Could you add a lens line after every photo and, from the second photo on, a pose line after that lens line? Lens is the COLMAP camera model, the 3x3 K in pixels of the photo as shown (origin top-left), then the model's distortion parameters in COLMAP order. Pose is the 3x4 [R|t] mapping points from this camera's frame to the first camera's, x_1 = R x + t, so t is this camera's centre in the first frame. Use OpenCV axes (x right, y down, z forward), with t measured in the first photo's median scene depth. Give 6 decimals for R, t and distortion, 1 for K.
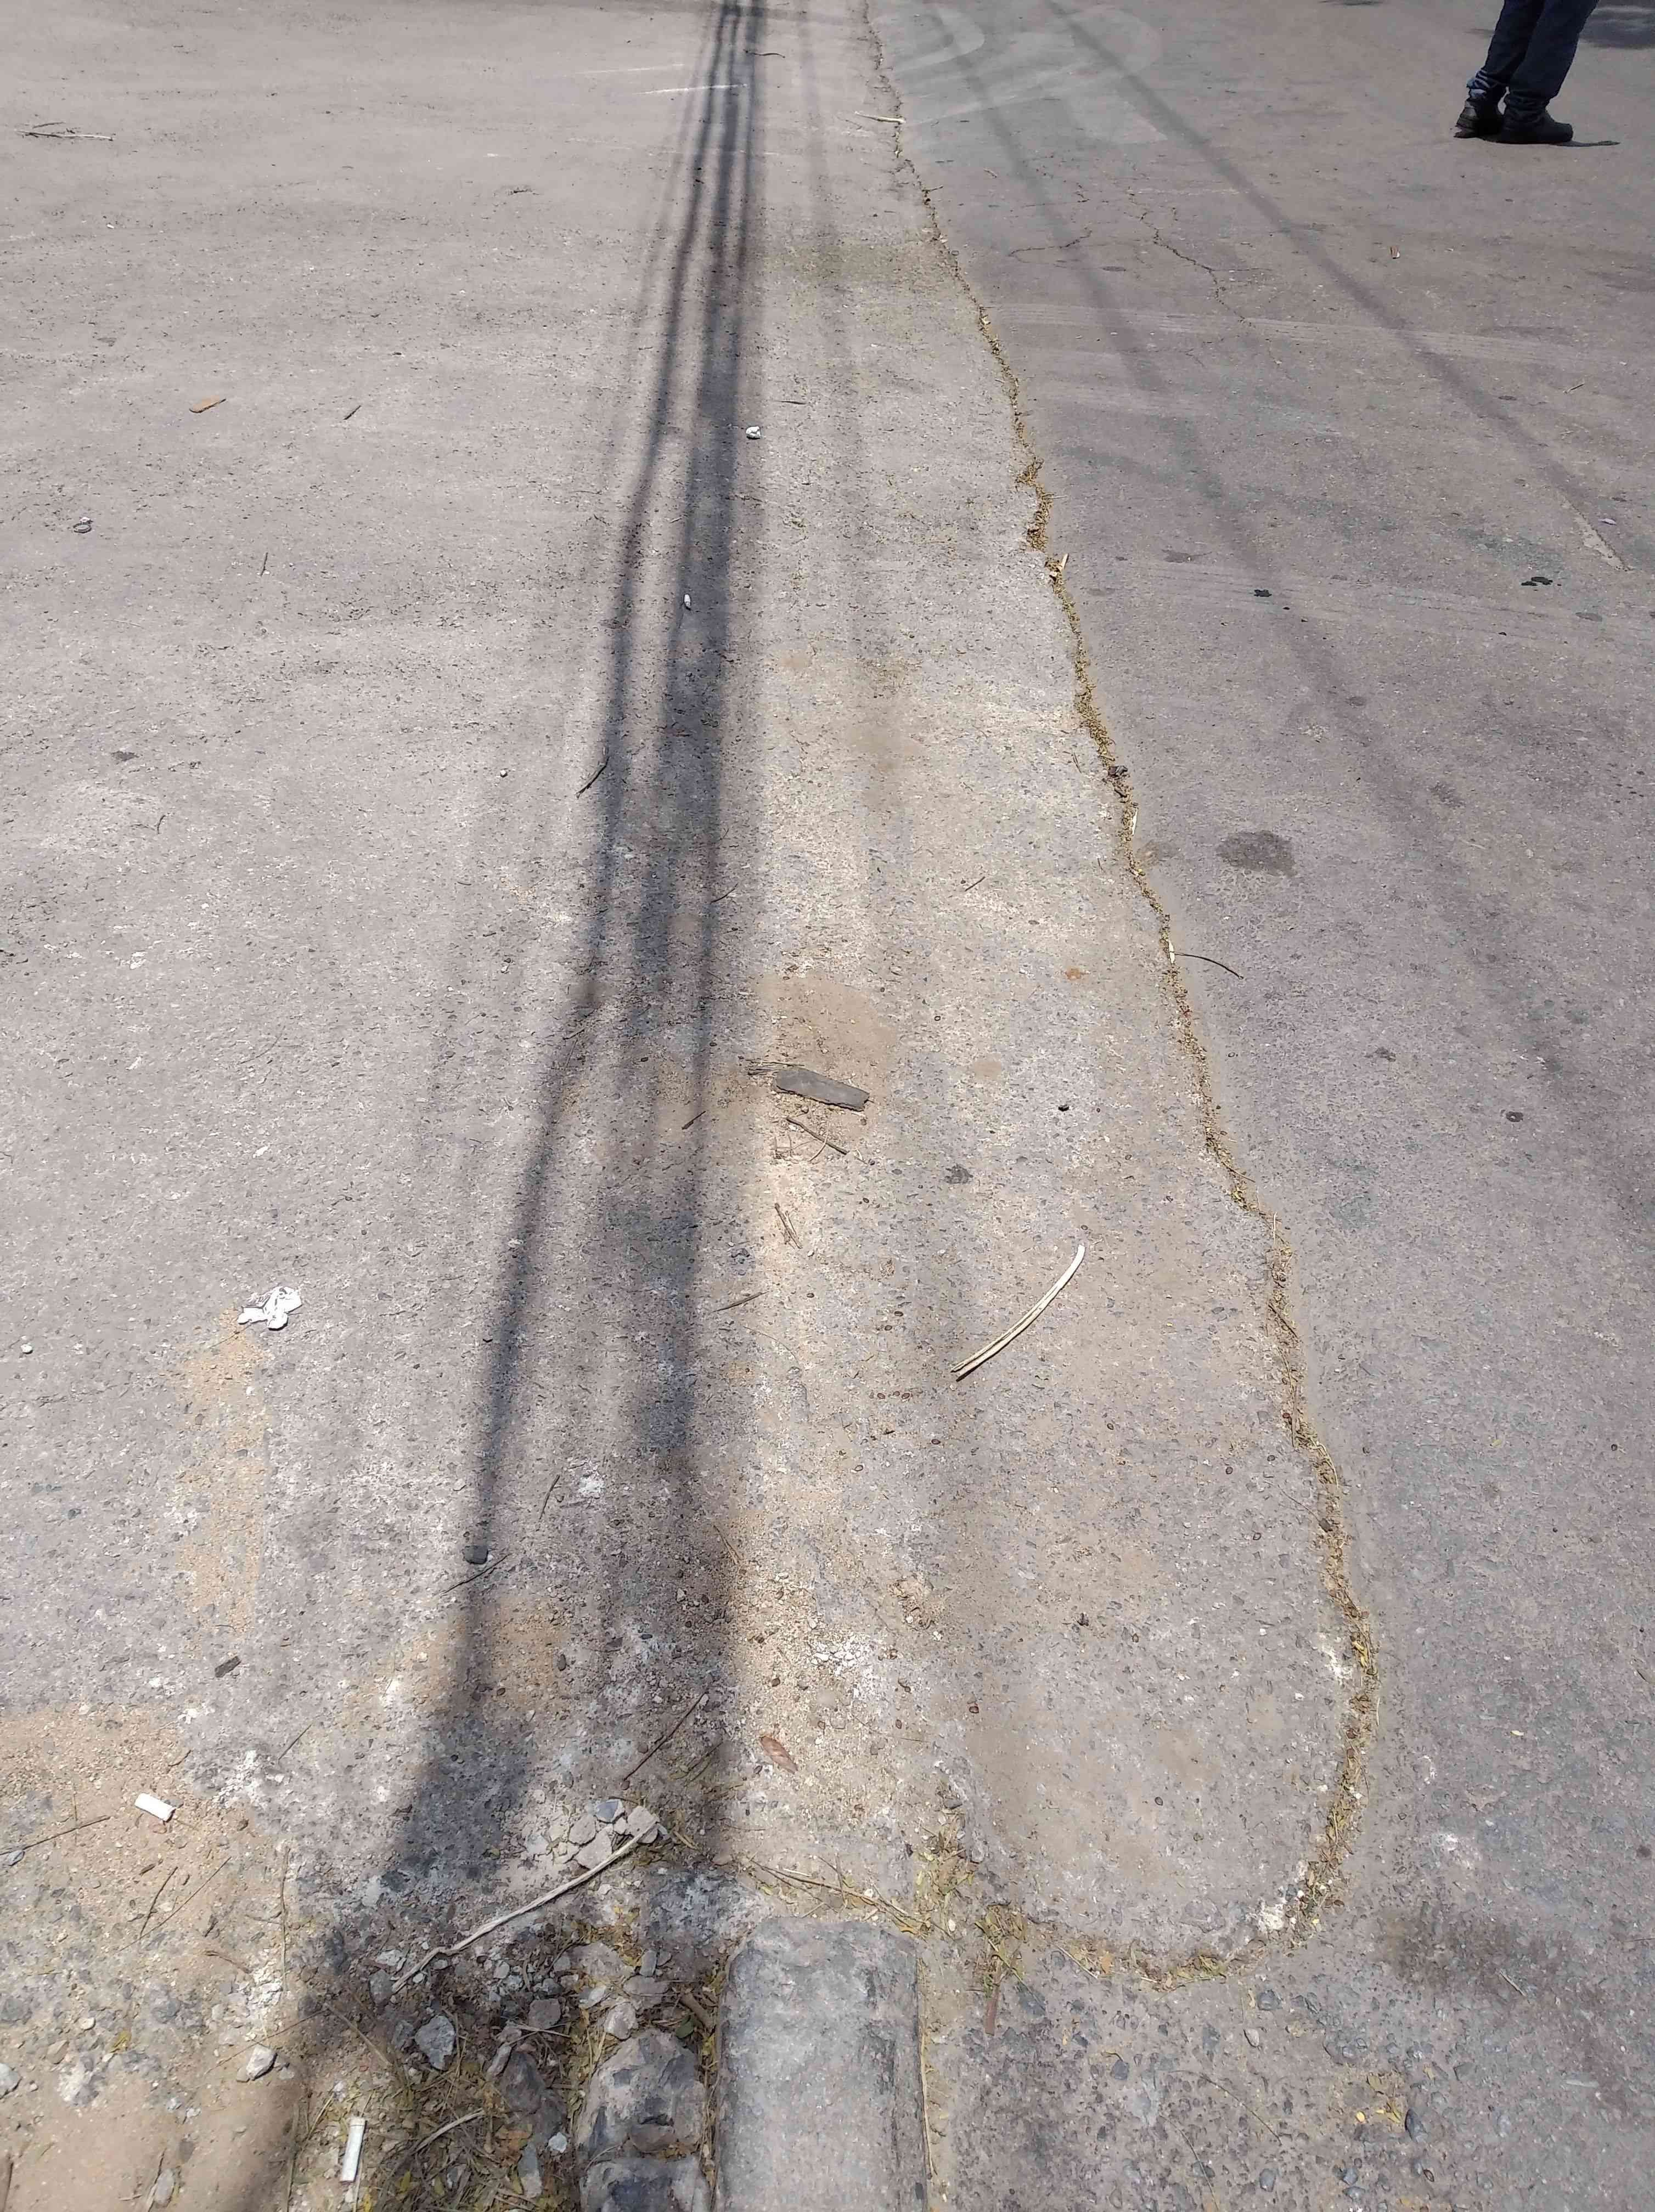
lens RADIAL K [[1694.3, 0, 827.5], [0, 1694.3, 1106.0], [0, 0, 1]] dist [0.050380, -0.080102]
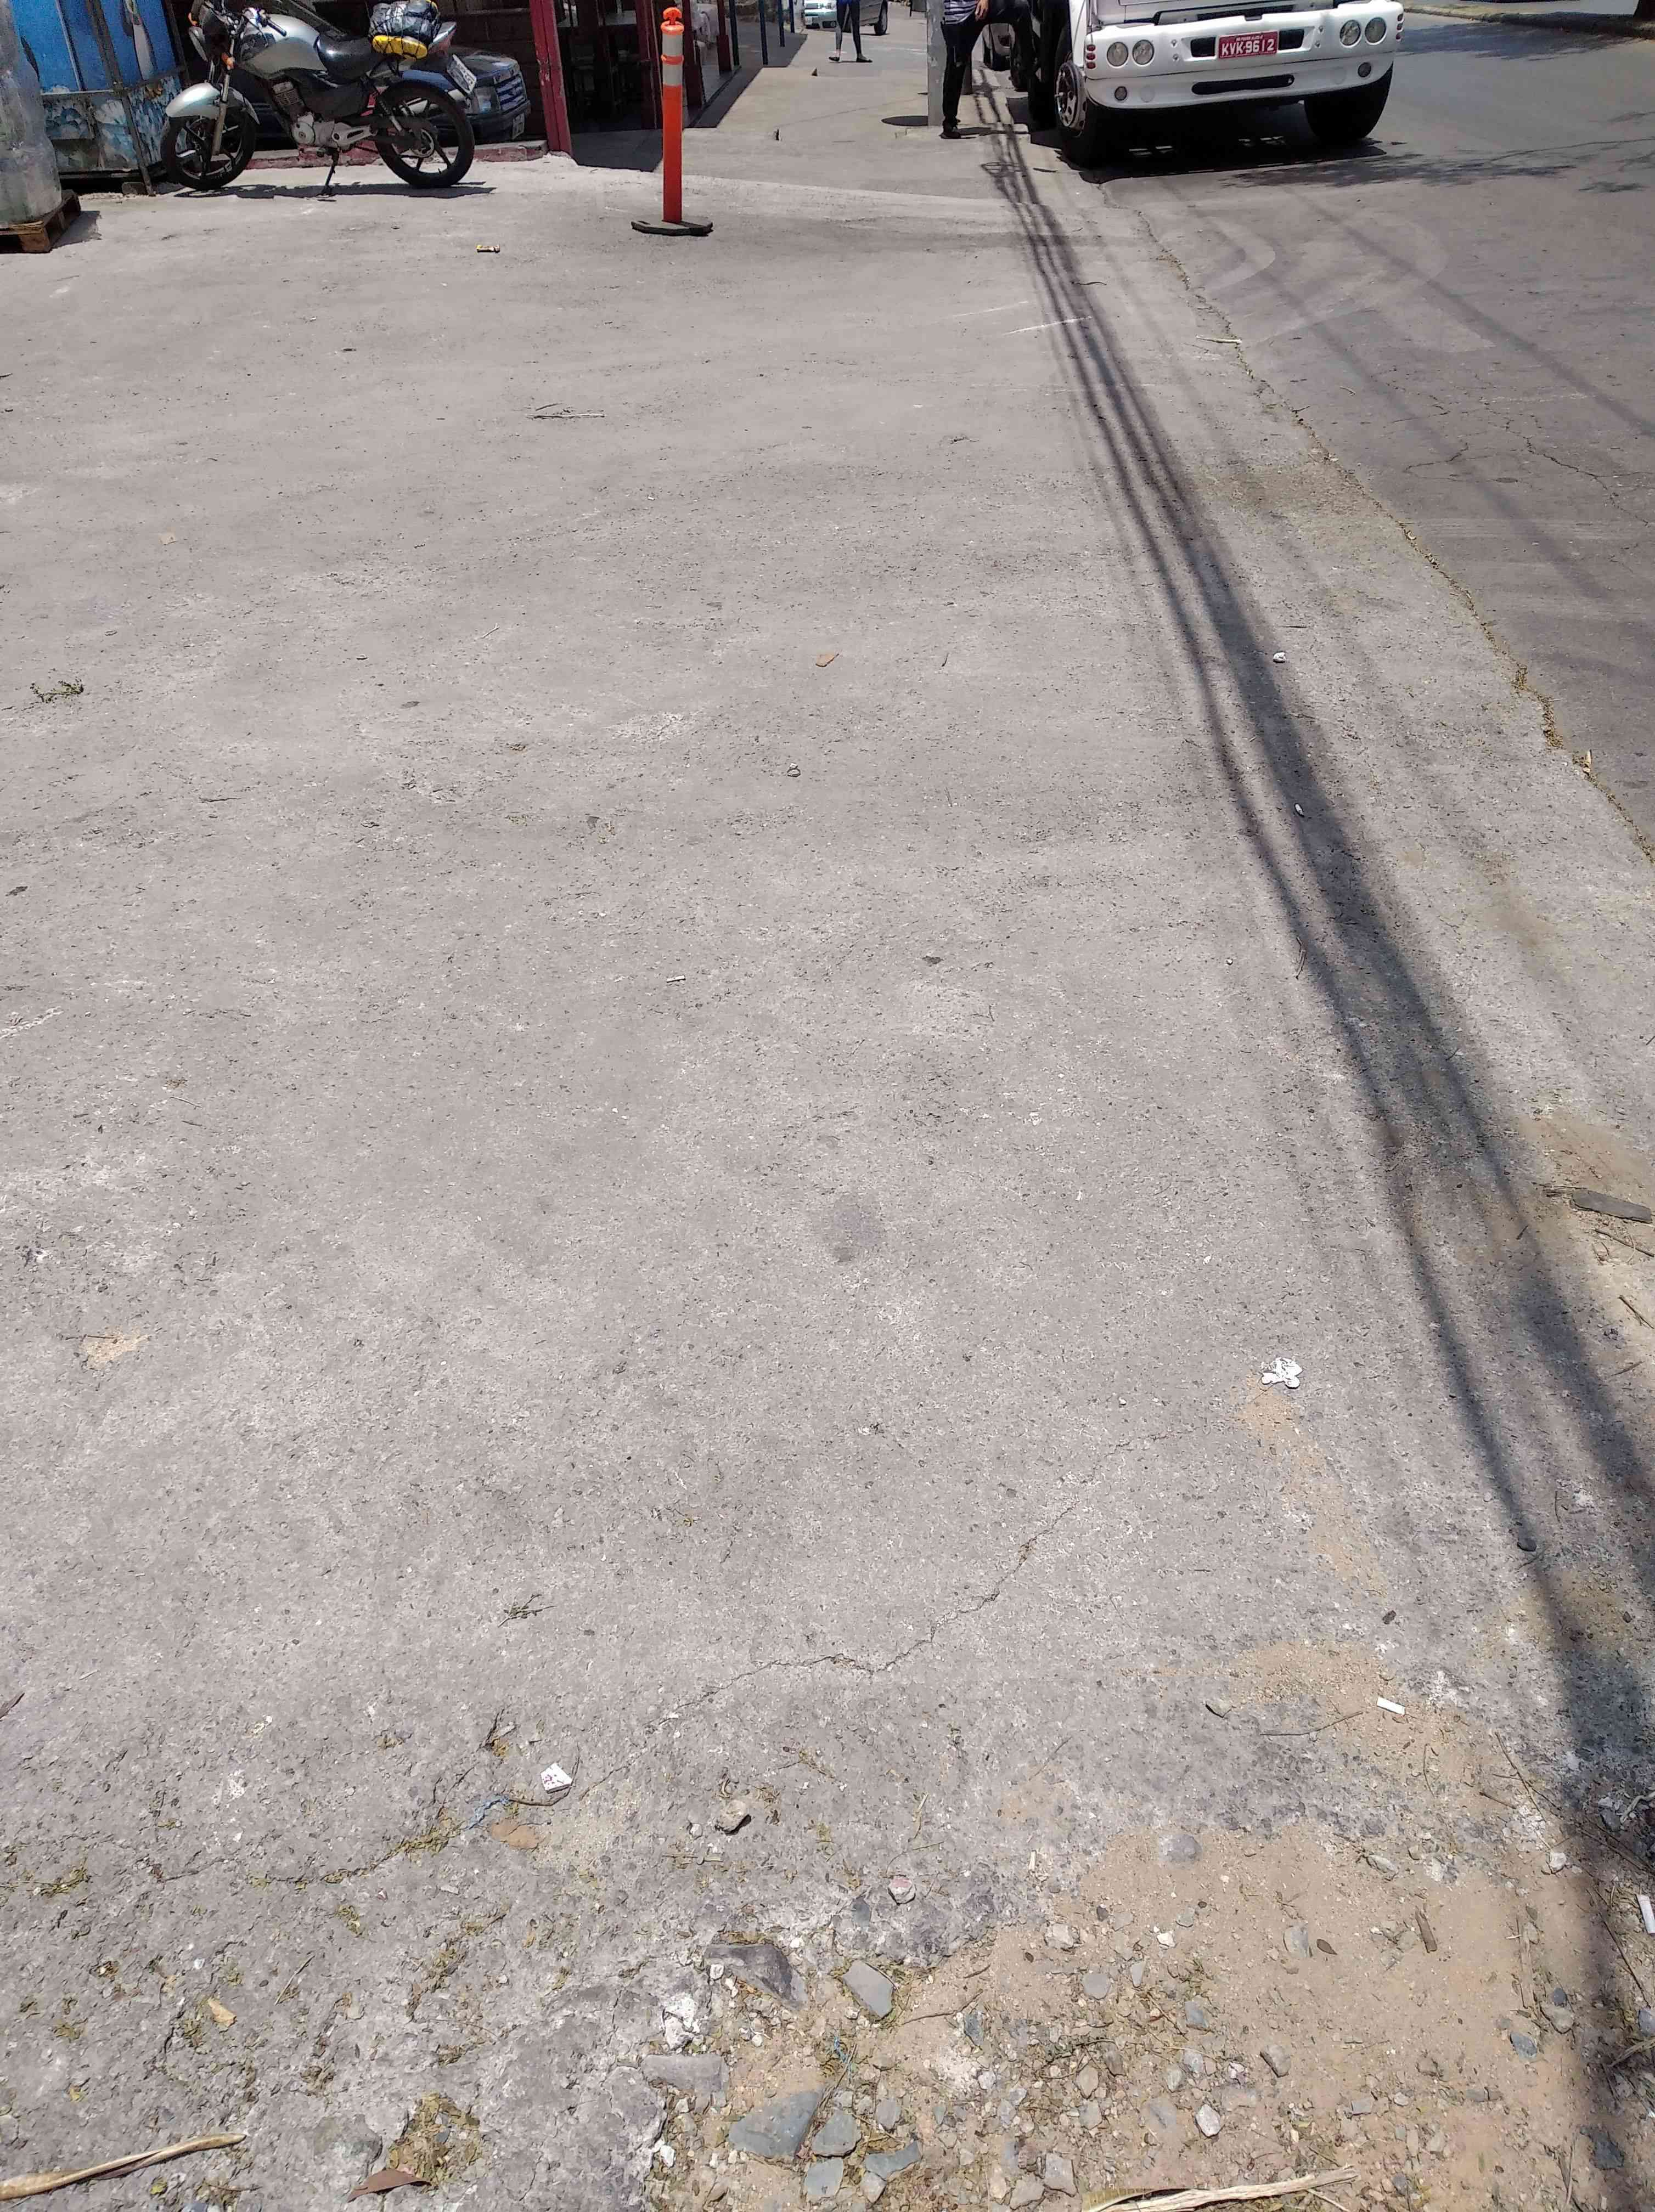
lens RADIAL K [[1714.6, 0, 844.0], [0, 1714.6, 1095.1], [0, 0, 1]] dist [0.011131, -0.004229]
pose [[0.995919, -0.023687, -0.087085, -0.383147], [0.016391, 0.996367, -0.083566, 0.004176], [0.088748, 0.081798, 0.992690, -0.285129]]
